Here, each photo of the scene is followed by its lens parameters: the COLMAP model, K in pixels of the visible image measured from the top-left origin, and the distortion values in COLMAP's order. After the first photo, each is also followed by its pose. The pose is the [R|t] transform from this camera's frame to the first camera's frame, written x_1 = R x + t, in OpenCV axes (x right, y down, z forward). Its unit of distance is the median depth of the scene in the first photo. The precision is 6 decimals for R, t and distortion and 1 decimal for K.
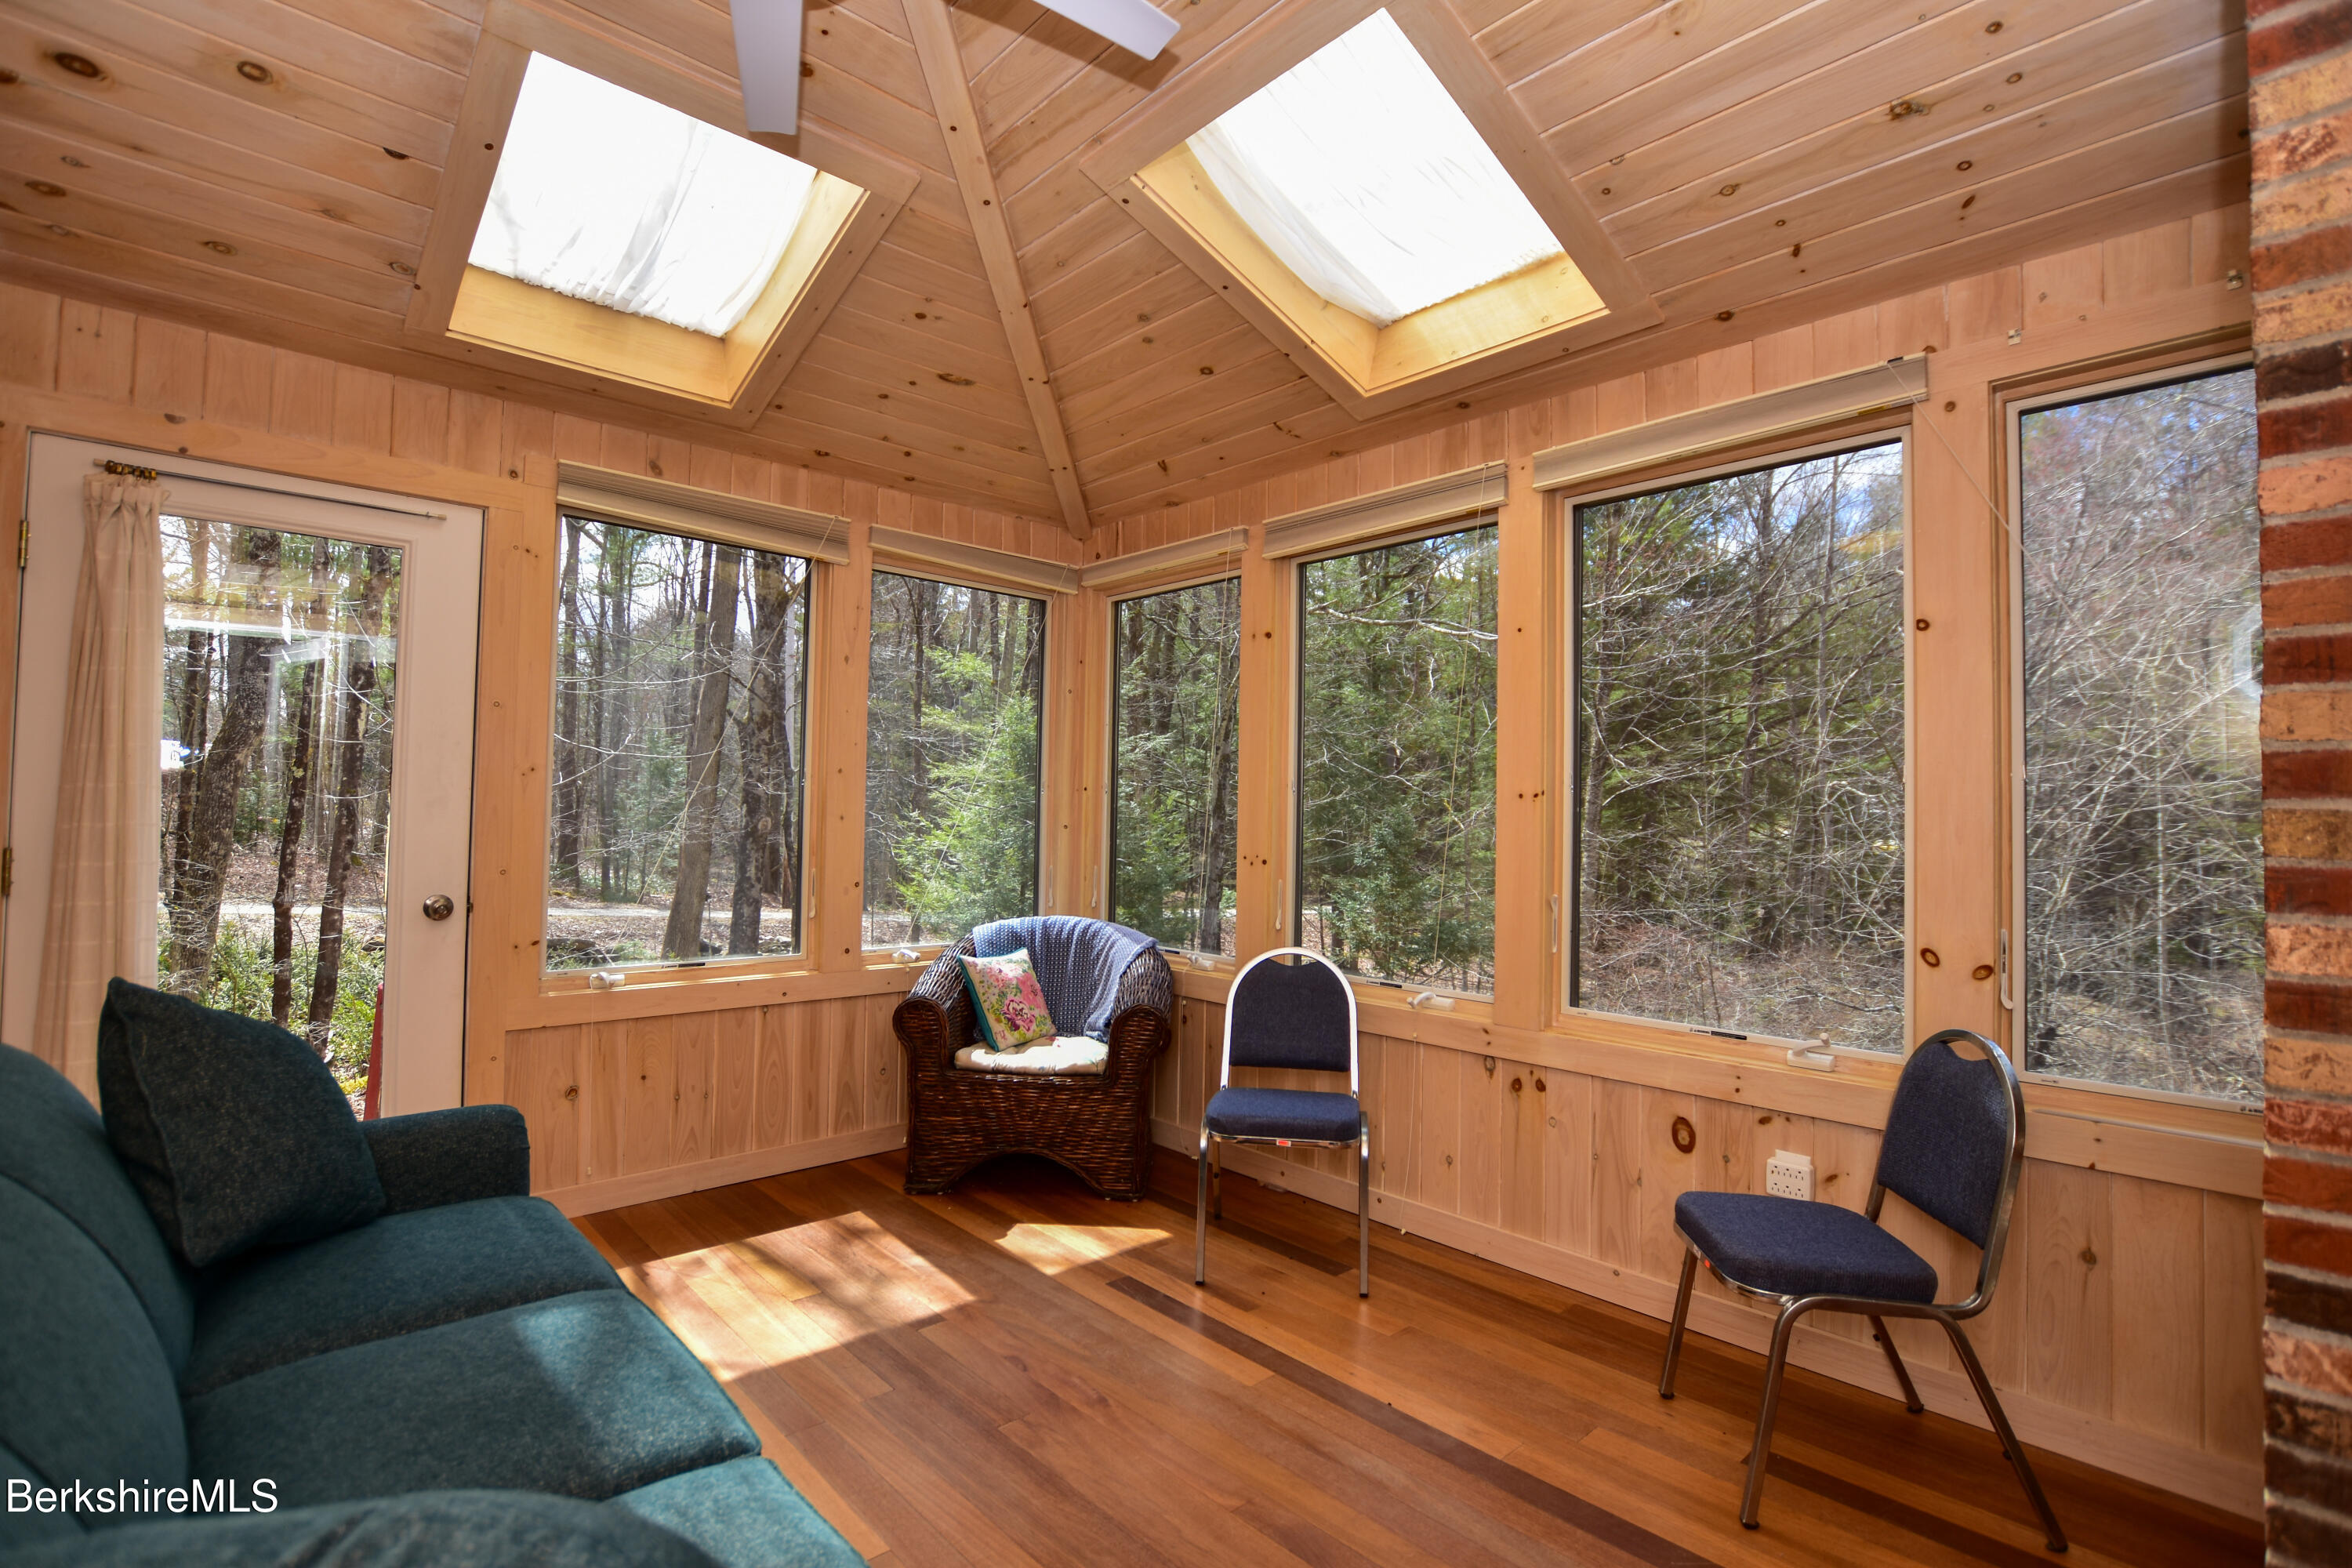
lens RADIAL K [[1095.6, 0, 1168.9], [0, 1095.6, 792.9], [0, 0, 1]] dist [-0.031709, -0.000044]
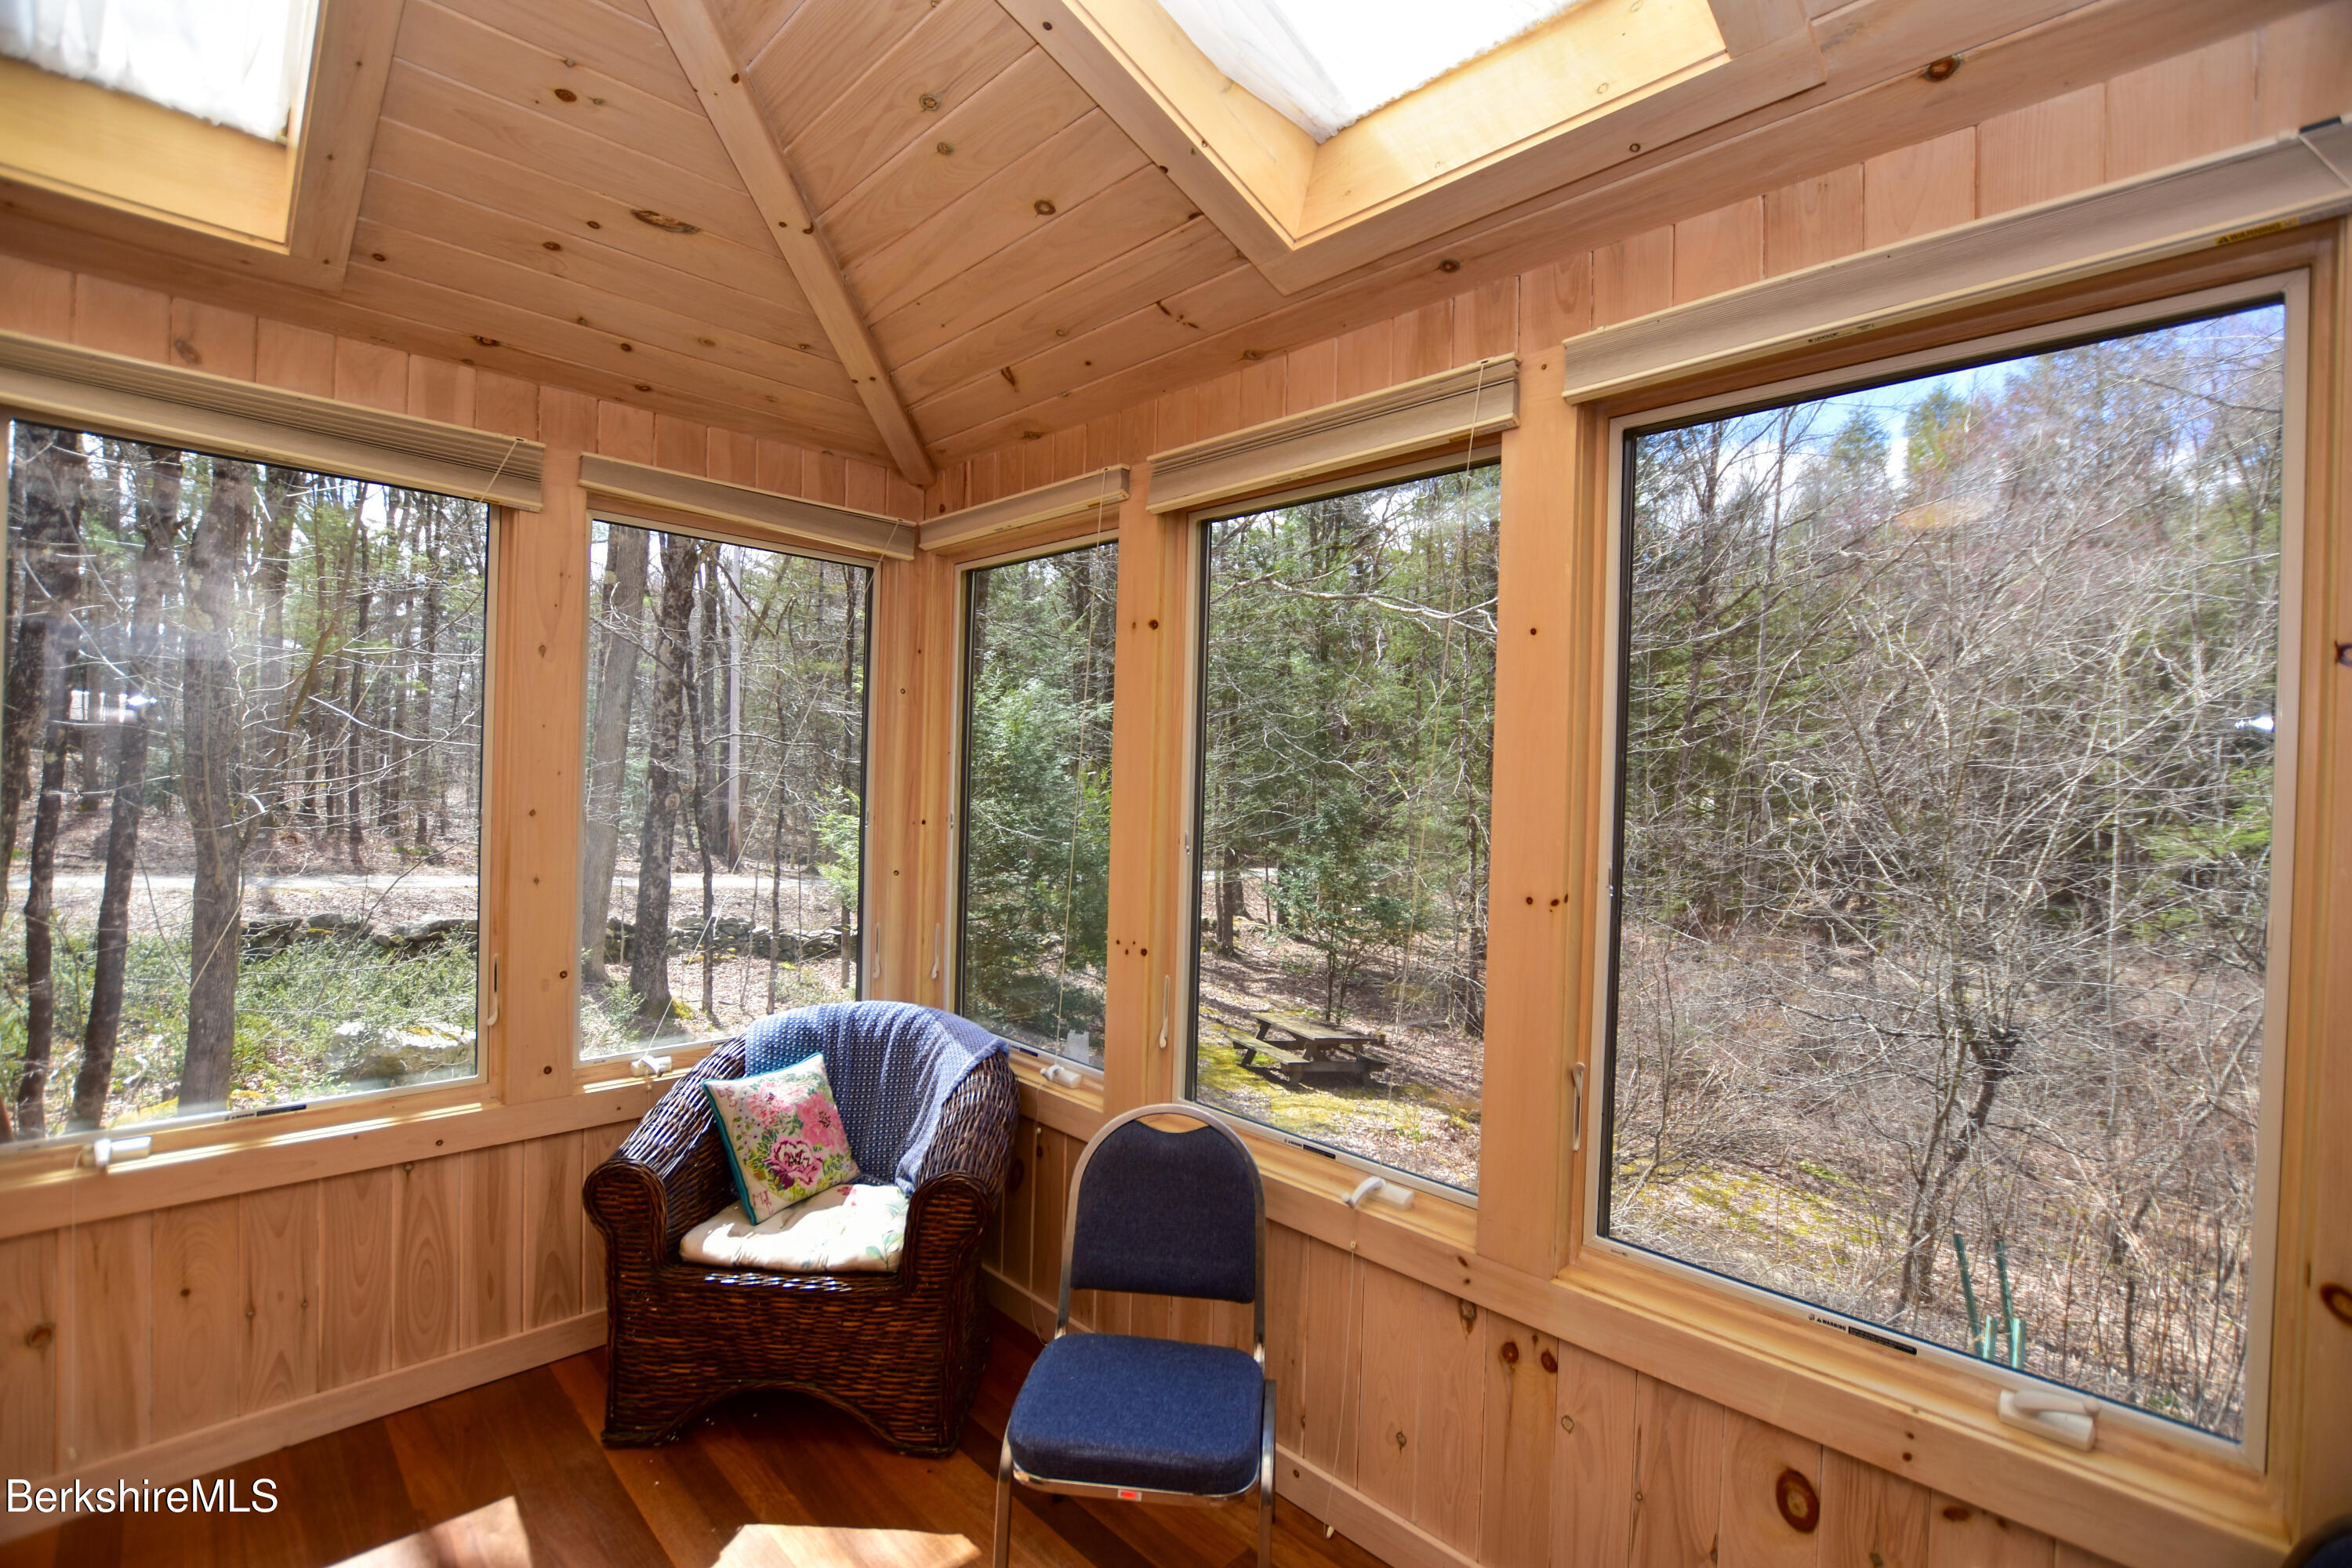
lens RADIAL K [[1039.7, 0, 1172.9], [0, 1039.7, 790.5], [0, 0, 1]] dist [-0.031429, 0.001795]
pose [[0.999034, 0.009956, 0.042813, 0.080730], [-0.011567, 0.999228, 0.037553, -0.068353], [-0.042406, -0.038012, 0.998377, 0.363756]]
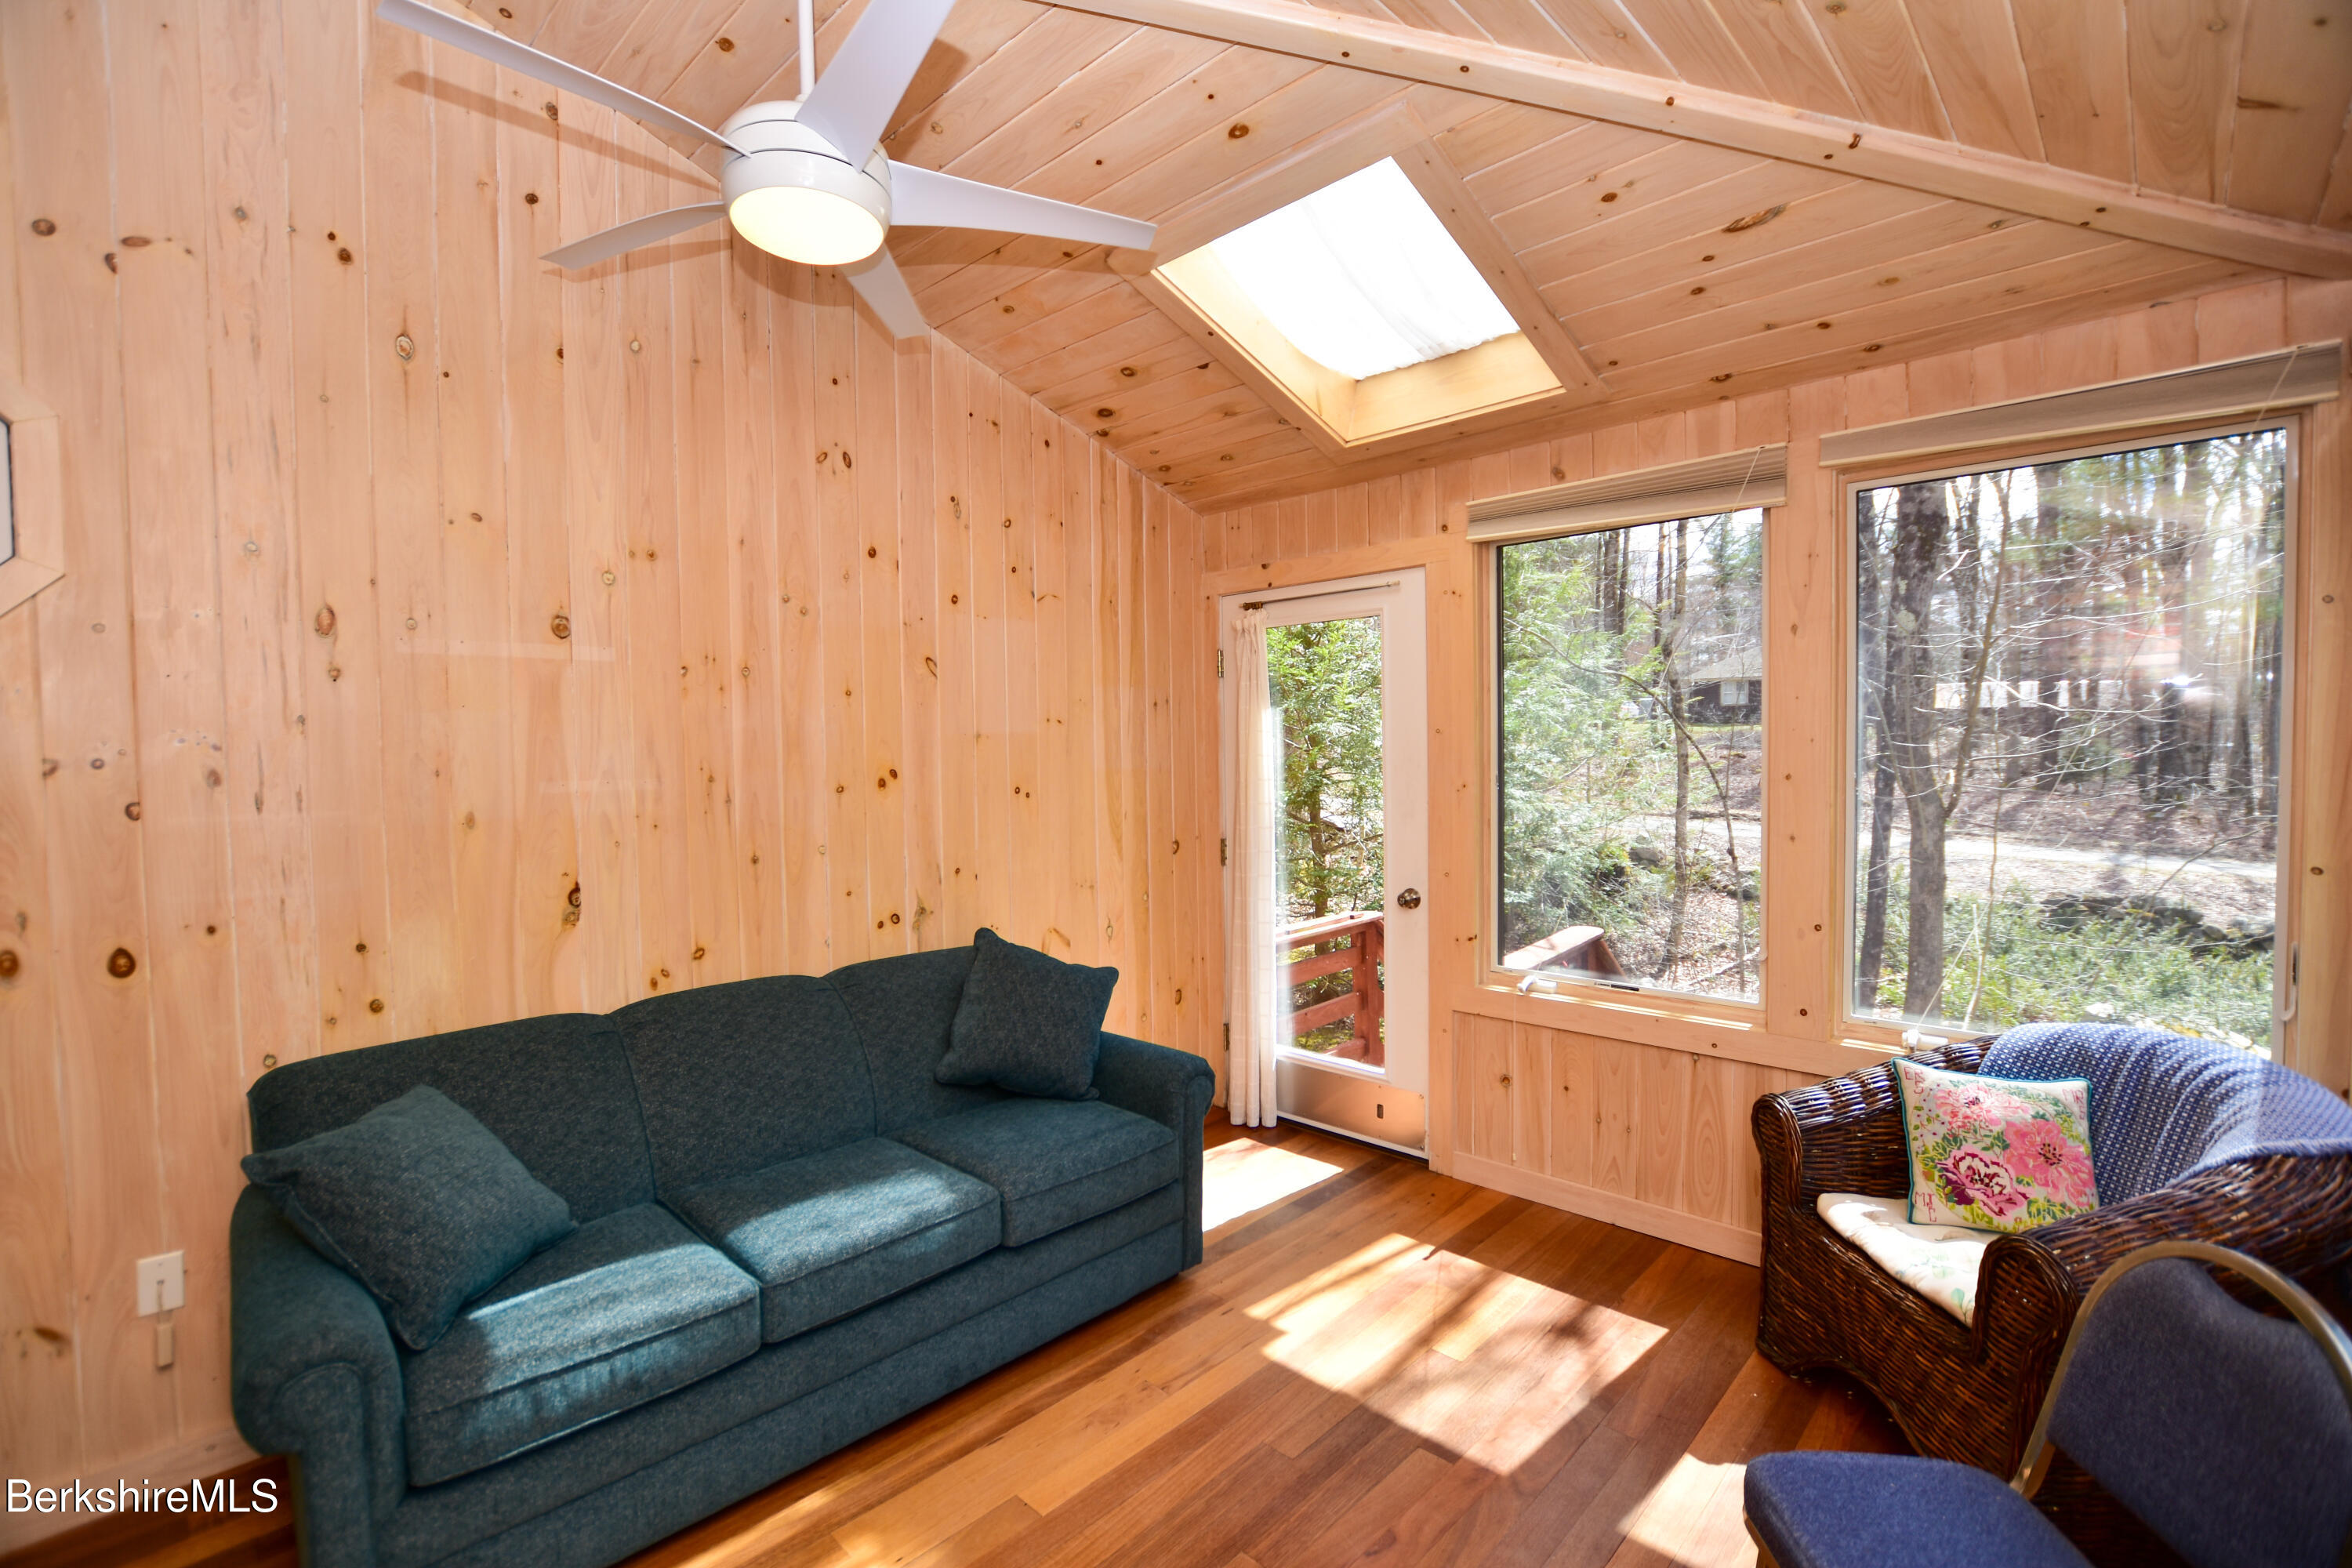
lens RADIAL K [[1039.7, 0, 1172.9], [0, 1039.7, 790.5], [0, 0, 1]] dist [-0.031429, 0.001795]
pose [[0.051396, 0.022794, -0.998418, 0.428070], [0.043945, 0.998720, 0.025063, -0.051472], [0.997711, -0.045164, 0.050328, 0.575752]]
